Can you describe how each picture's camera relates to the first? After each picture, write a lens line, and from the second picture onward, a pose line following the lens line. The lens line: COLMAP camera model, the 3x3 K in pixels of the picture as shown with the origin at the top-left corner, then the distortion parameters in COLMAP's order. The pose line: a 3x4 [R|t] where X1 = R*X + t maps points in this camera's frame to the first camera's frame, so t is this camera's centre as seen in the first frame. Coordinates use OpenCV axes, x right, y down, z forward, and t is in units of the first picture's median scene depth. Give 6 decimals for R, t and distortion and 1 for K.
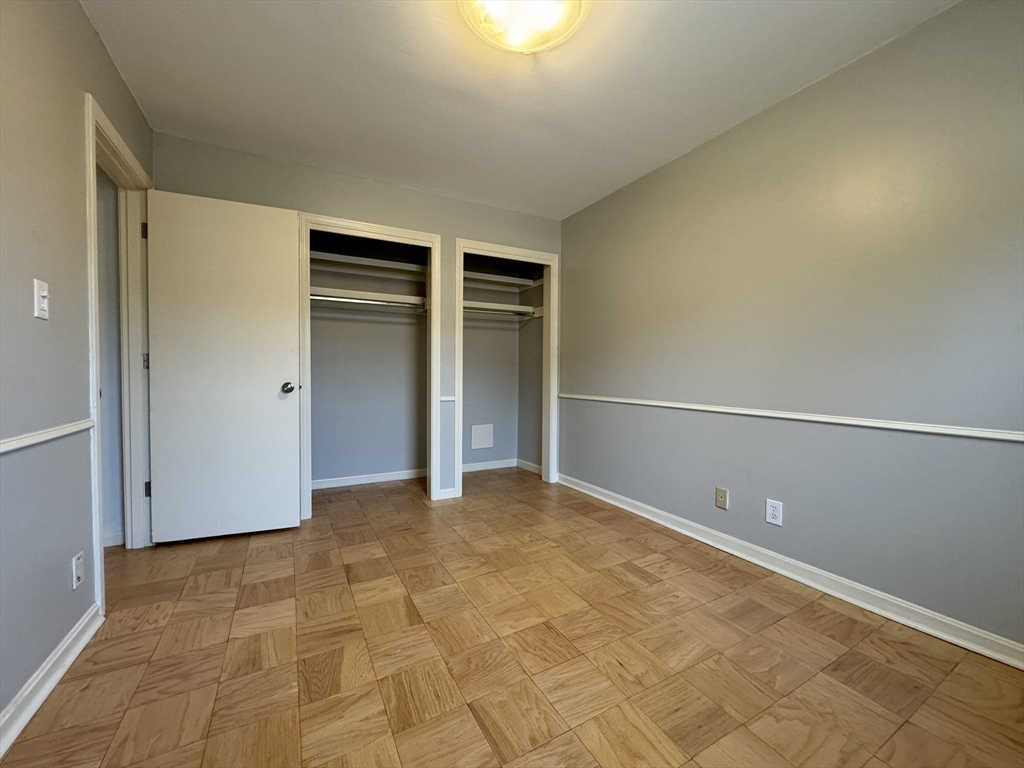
lens RADIAL K [[405.8, 0, 511.4], [0, 405.8, 383.3], [0, 0, 1]] dist [-0.003749, -0.000687]
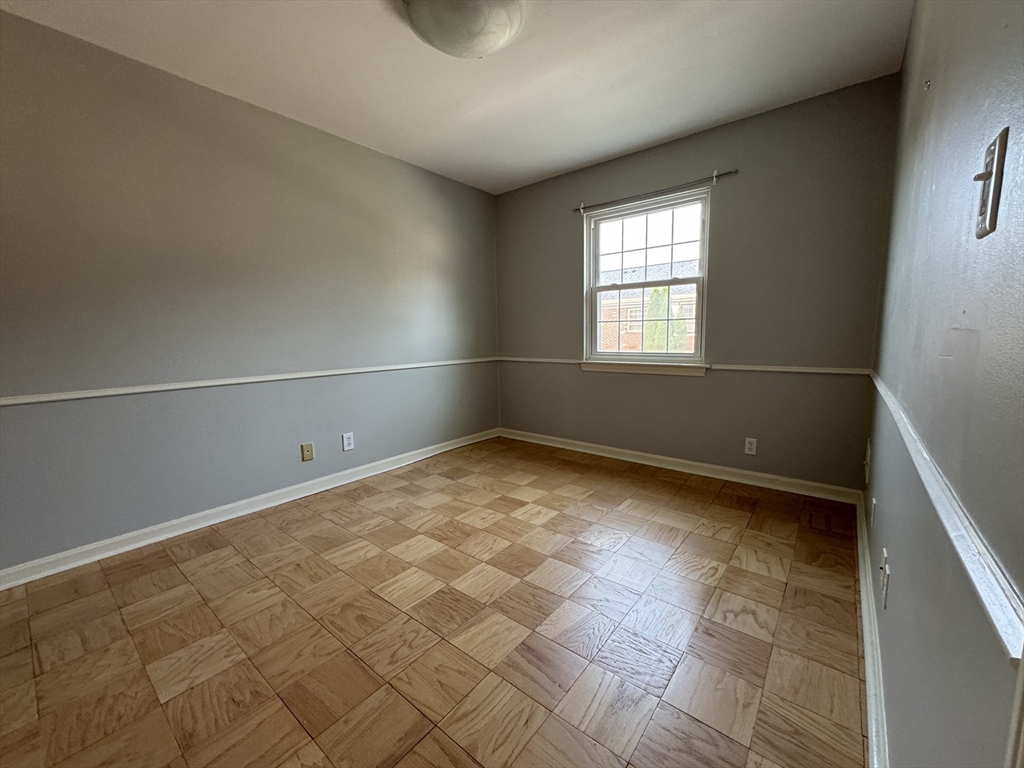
lens RADIAL K [[405.8, 0, 512.8], [0, 405.8, 385.4], [0, 0, 1]] dist [-0.003749, -0.000687]
pose [[-0.375561, -0.117445, 0.919326, -0.951673], [0.041367, 0.988826, 0.143223, -0.058118], [-0.925874, 0.091818, -0.366506, 1.114697]]
